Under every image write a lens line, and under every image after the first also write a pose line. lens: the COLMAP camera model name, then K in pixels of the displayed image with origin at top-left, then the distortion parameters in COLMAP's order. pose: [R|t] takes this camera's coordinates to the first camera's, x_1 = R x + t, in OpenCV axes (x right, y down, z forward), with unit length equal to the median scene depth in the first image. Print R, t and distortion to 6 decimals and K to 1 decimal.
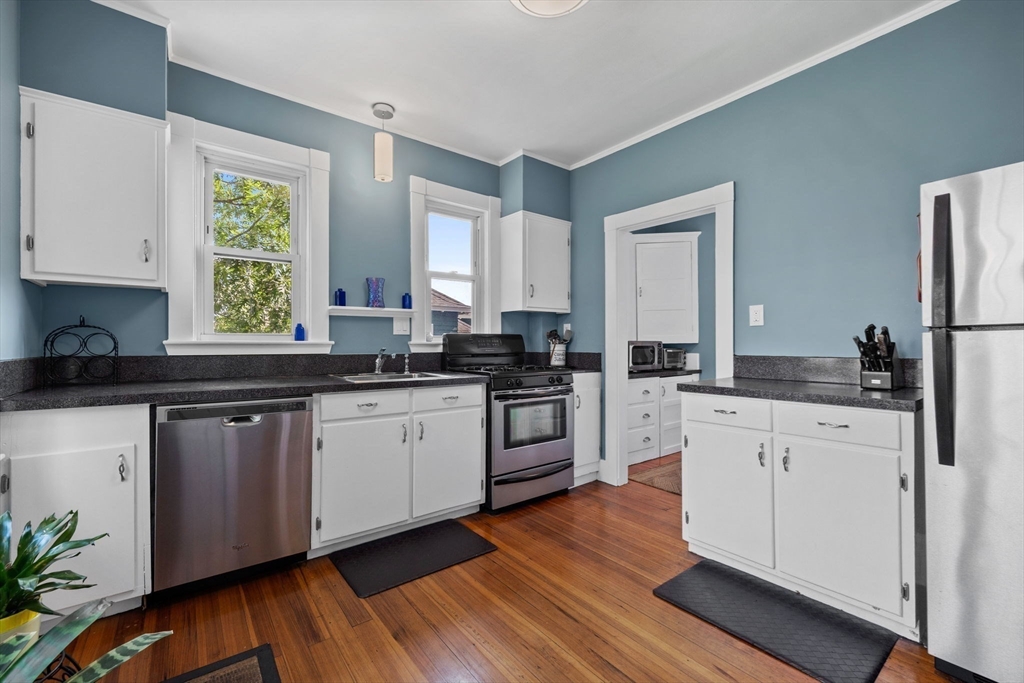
lens RADIAL K [[429.7, 0, 509.6], [0, 429.7, 339.5], [0, 0, 1]] dist [0.000085, -0.000403]
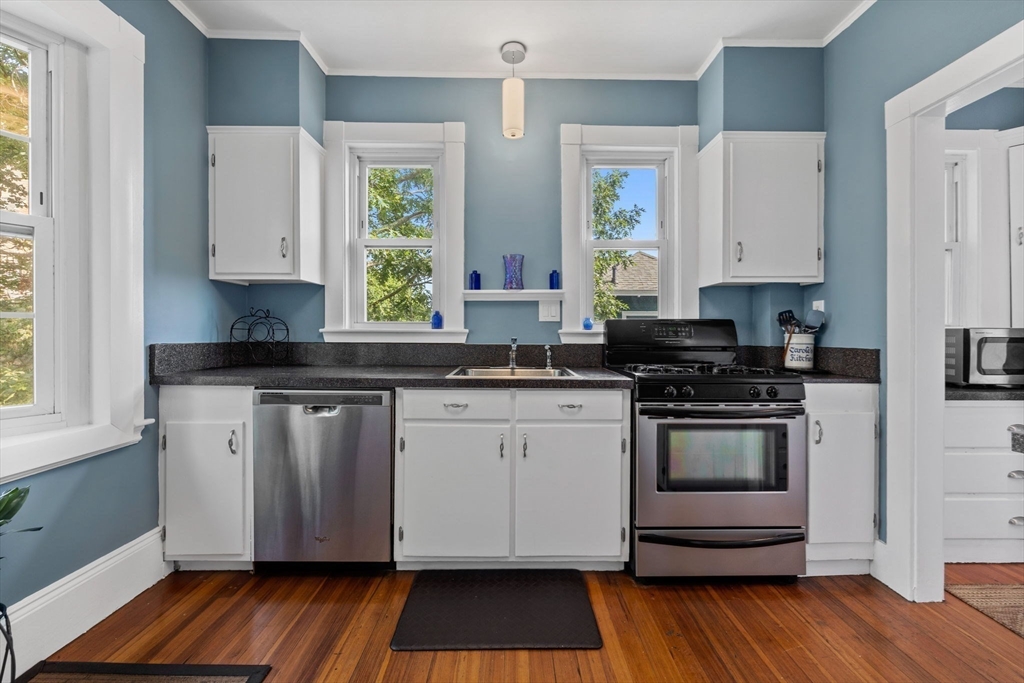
lens RADIAL K [[432.1, 0, 513.9], [0, 432.1, 332.4], [0, 0, 1]] dist [-0.002301, -0.000421]
pose [[0.796752, 0.000654, -0.604307, 0.205080], [0.002705, 0.999986, 0.004648, 0.006028], [0.604301, -0.005338, 0.796738, 0.318540]]
